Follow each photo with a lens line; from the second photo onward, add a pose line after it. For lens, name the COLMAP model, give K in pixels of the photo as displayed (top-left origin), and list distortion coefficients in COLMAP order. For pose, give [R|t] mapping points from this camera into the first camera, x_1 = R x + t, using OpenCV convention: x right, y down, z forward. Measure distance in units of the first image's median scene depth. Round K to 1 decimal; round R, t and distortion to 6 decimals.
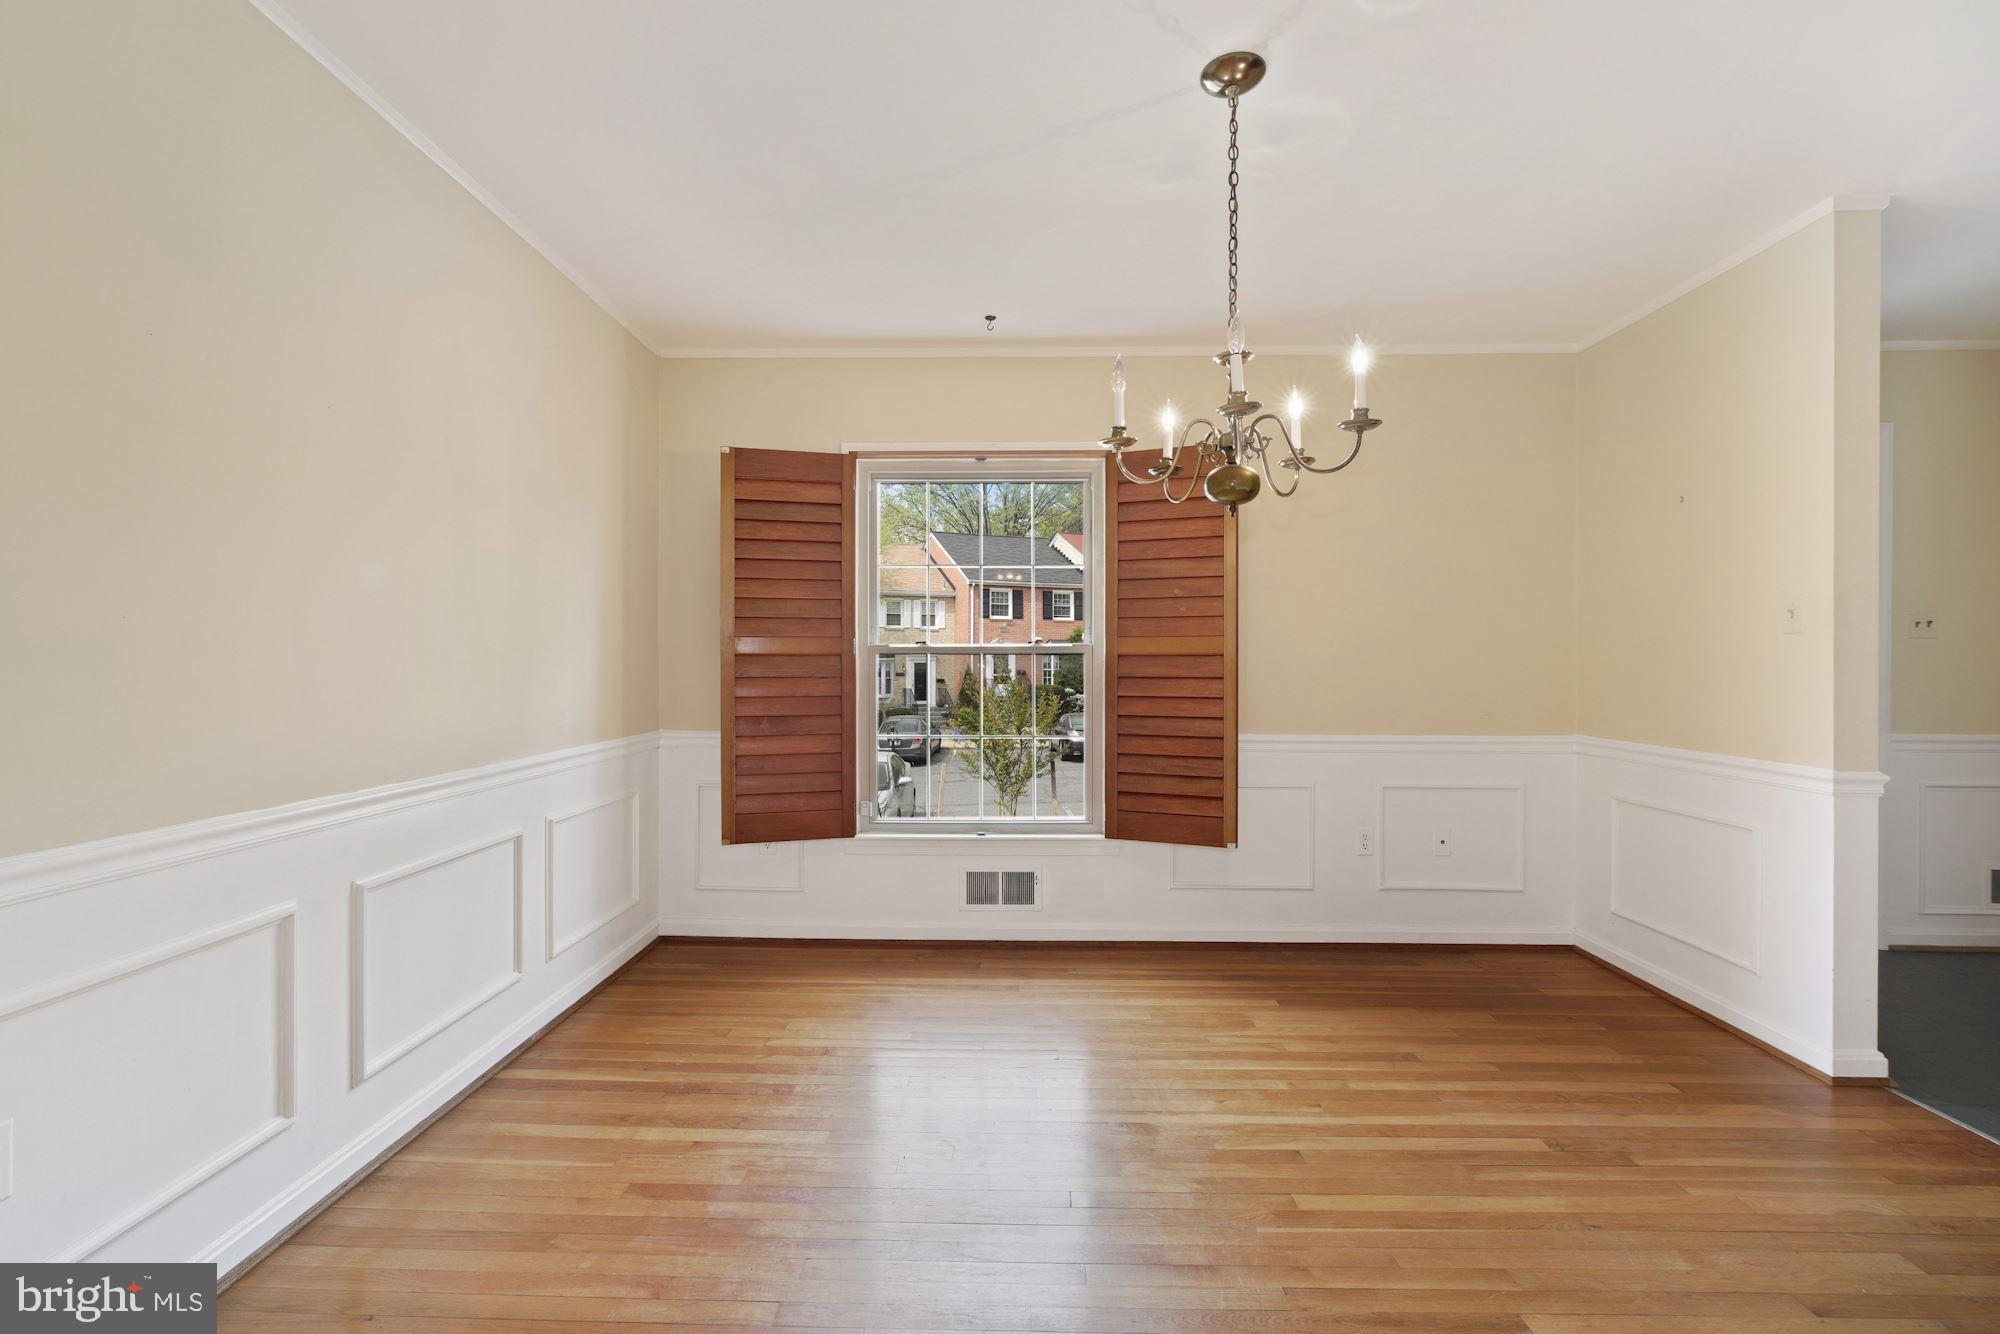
lens RADIAL K [[868.2, 0, 1000.0], [0, 868.2, 667.0], [0, 0, 1]] dist [0.000030, 0.000026]
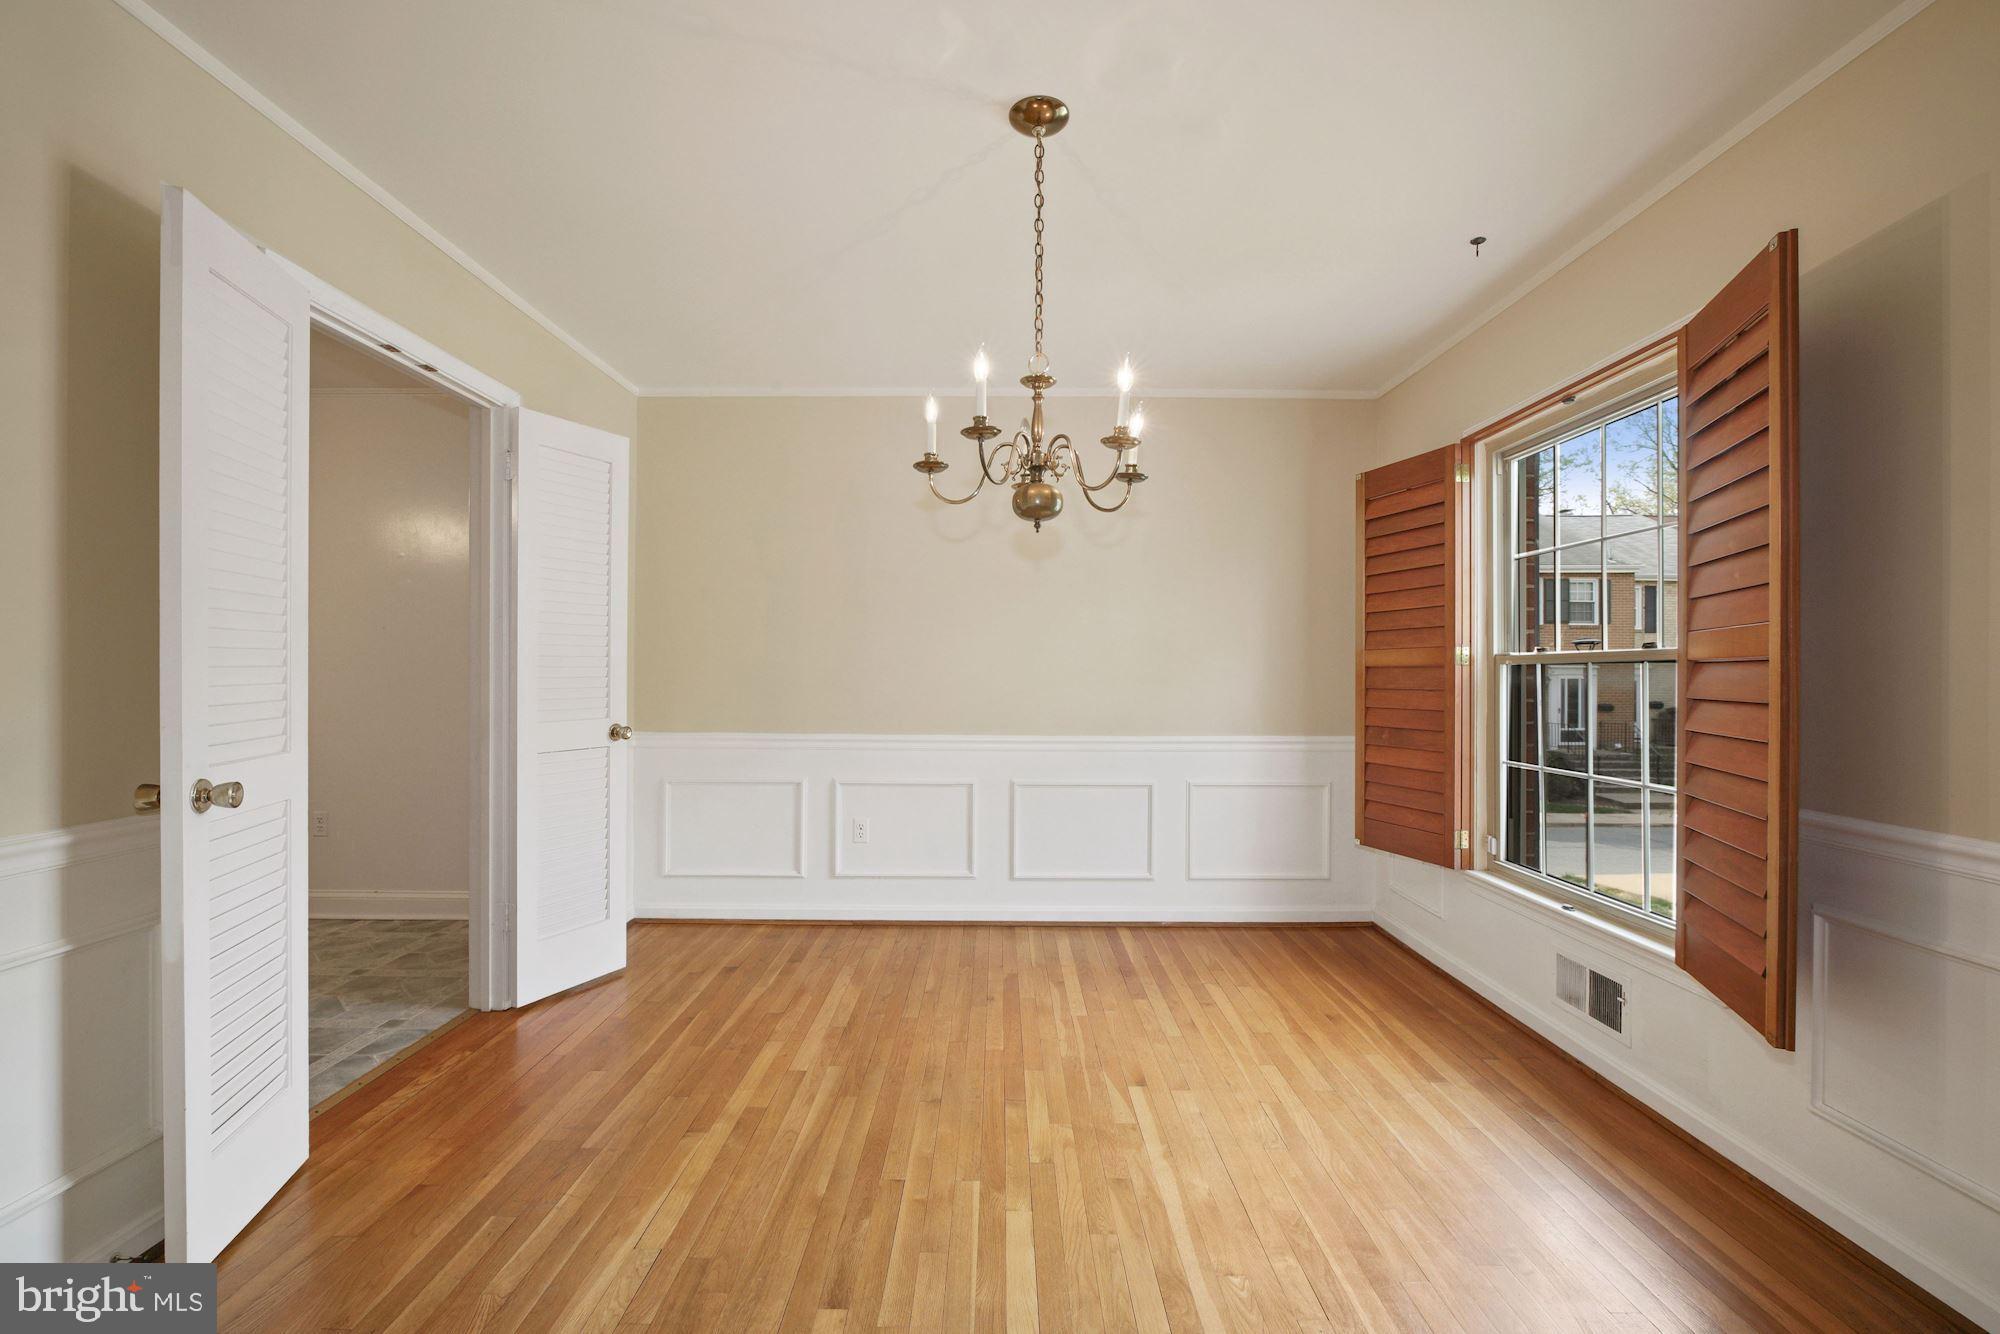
lens RADIAL K [[868.2, 0, 1000.0], [0, 868.2, 667.0], [0, 0, 1]] dist [0.000030, 0.000026]
pose [[0.021042, -0.008907, -0.999739, 0.766827], [-0.011384, 0.999893, -0.009147, 0.000579], [0.999714, 0.011573, 0.020938, 0.543819]]
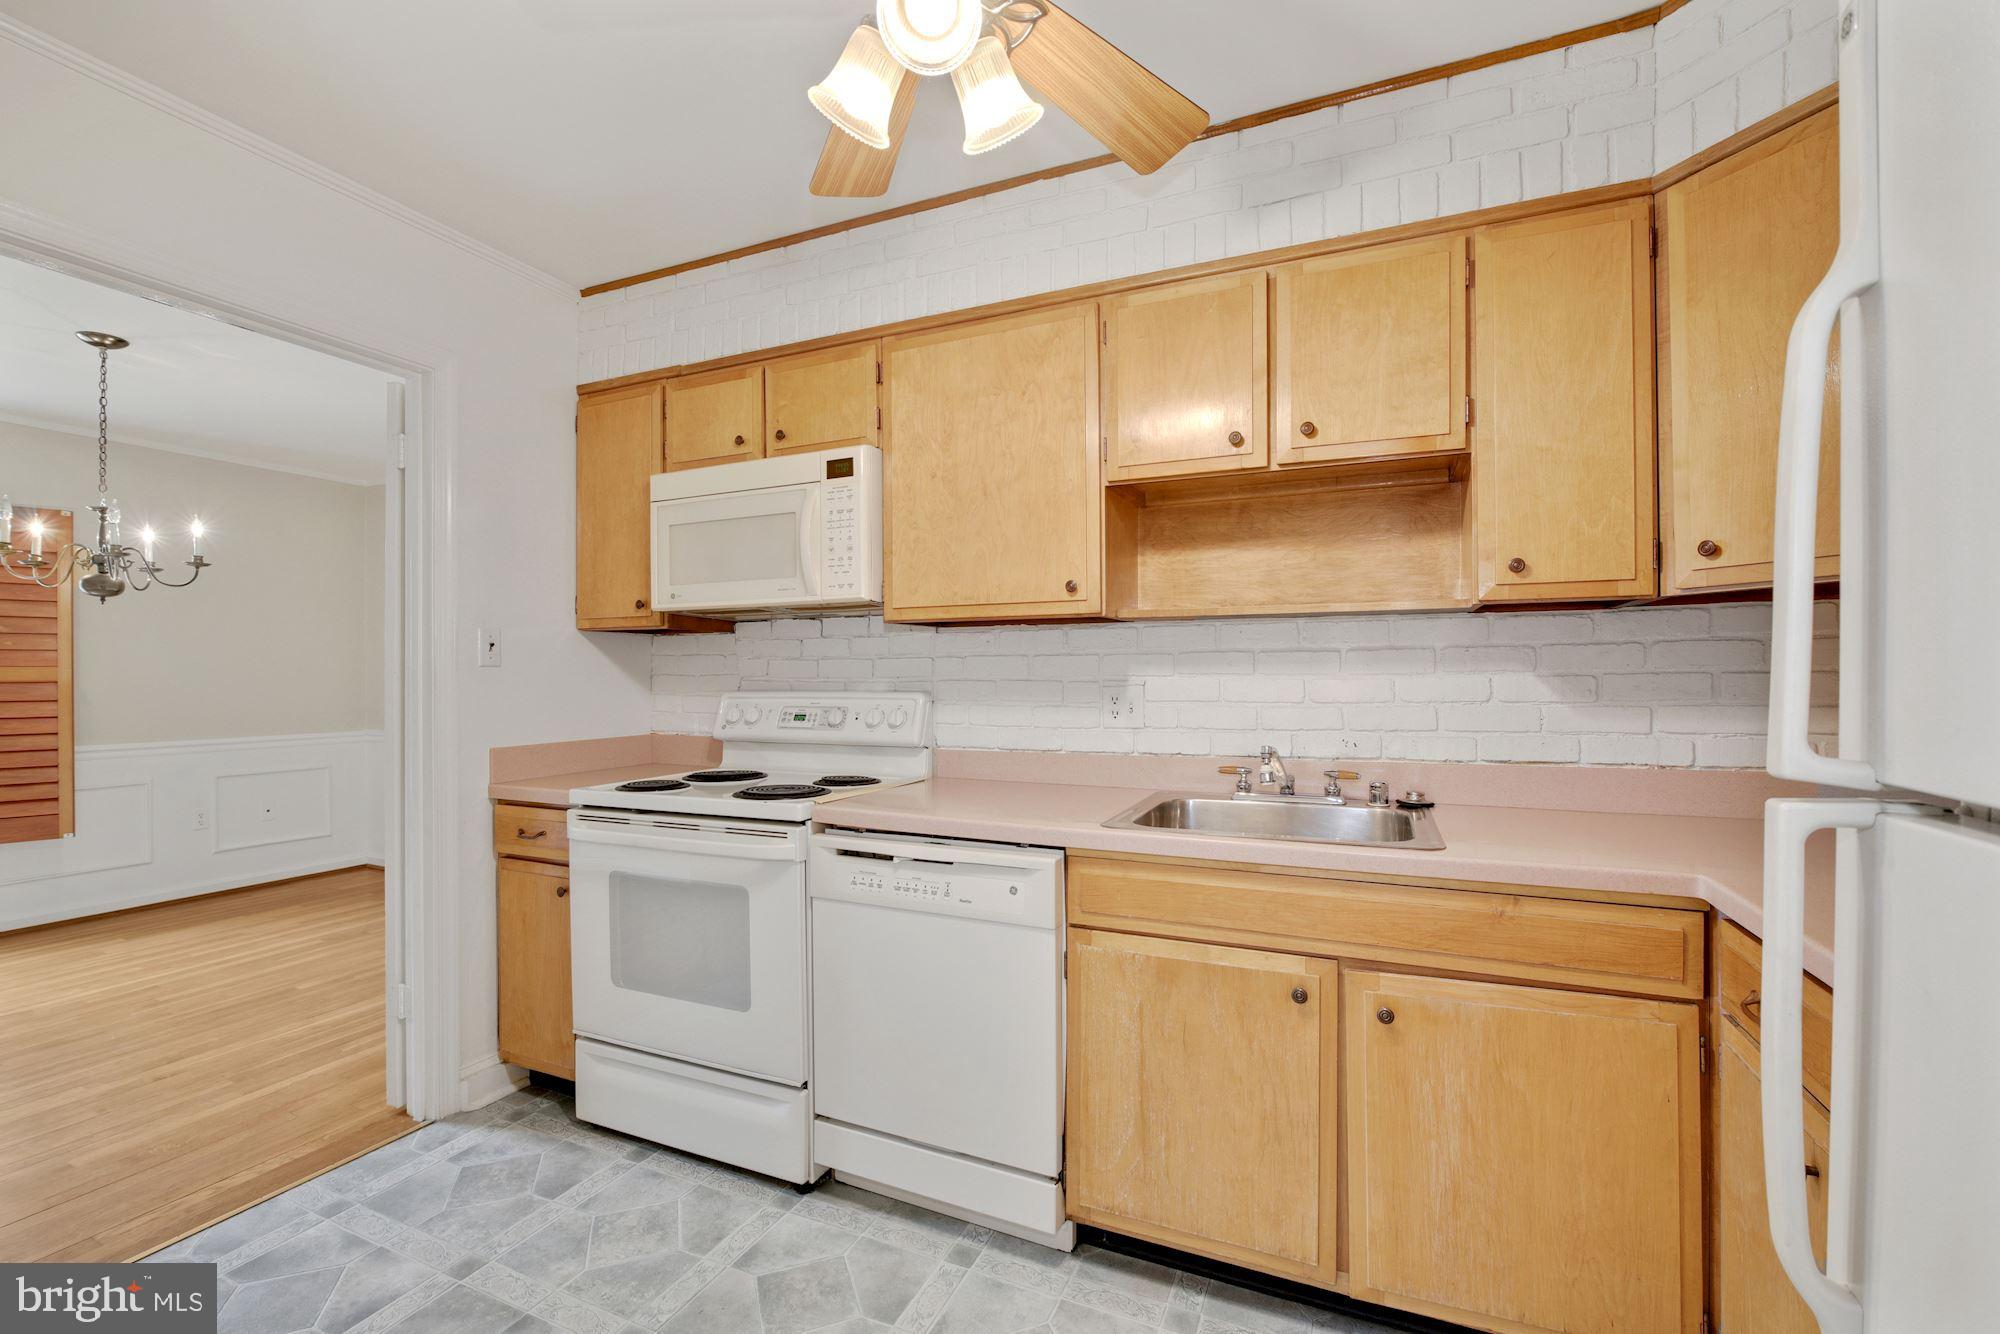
lens RADIAL K [[842.8, 0, 998.3], [0, 842.8, 675.3], [0, 0, 1]] dist [-0.015595, 0.000027]
pose [[0.392575, -0.004898, 0.919707, -0.299783], [0.009061, 0.999958, 0.001457, -0.013176], [-0.919675, 0.007761, 0.392603, -0.696600]]
